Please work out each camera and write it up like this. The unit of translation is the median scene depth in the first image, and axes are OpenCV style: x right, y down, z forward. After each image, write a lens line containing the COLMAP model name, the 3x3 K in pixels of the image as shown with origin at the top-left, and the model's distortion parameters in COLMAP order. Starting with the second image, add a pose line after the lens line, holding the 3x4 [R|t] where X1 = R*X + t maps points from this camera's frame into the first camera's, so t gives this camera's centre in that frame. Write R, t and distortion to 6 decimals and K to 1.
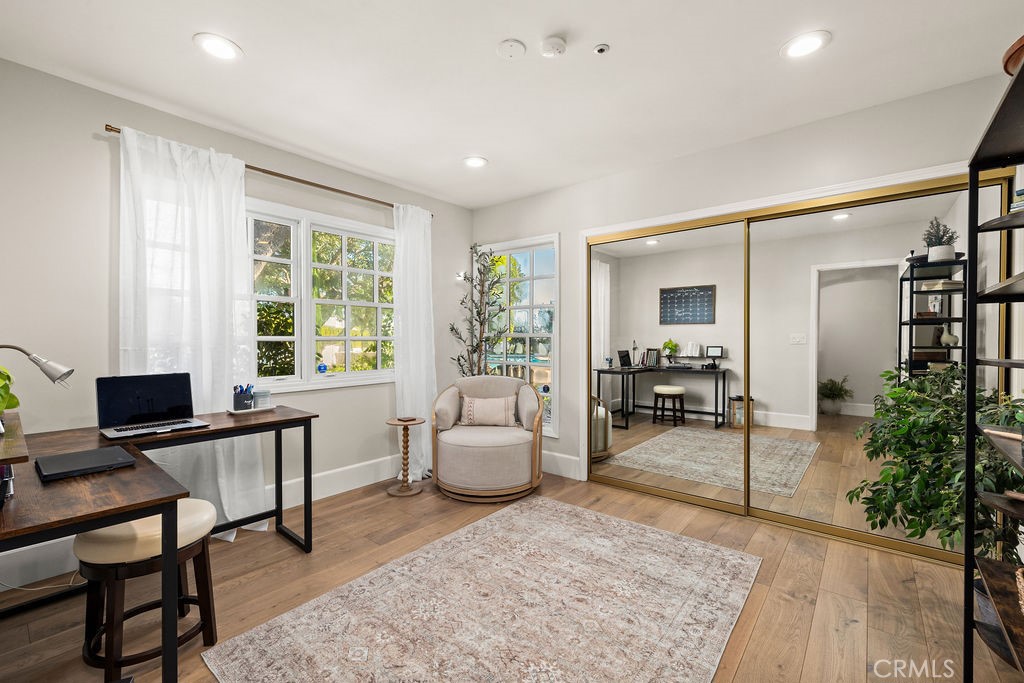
lens RADIAL K [[434.1, 0, 510.1], [0, 434.1, 341.7], [0, 0, 1]] dist [0.000964, 0.000131]
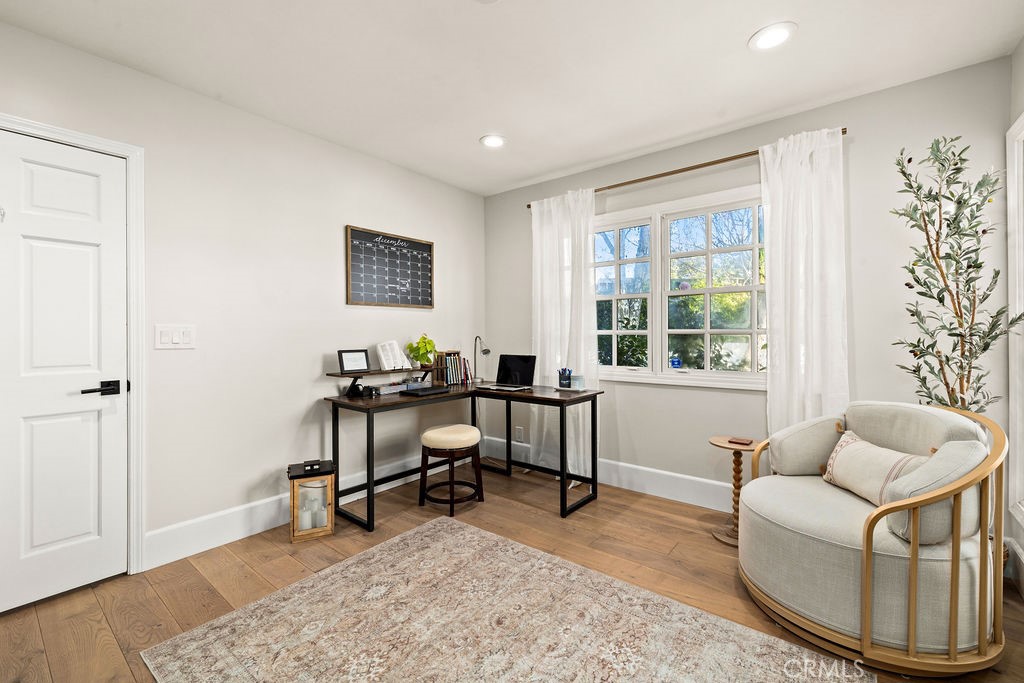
lens RADIAL K [[434.1, 0, 511.1], [0, 434.1, 336.5], [0, 0, 1]] dist [0.000964, 0.000131]
pose [[0.018376, 0.010893, -0.999772, 0.707056], [-0.004174, 0.999933, 0.010818, -0.009790], [0.999822, 0.003974, 0.018421, 0.860735]]
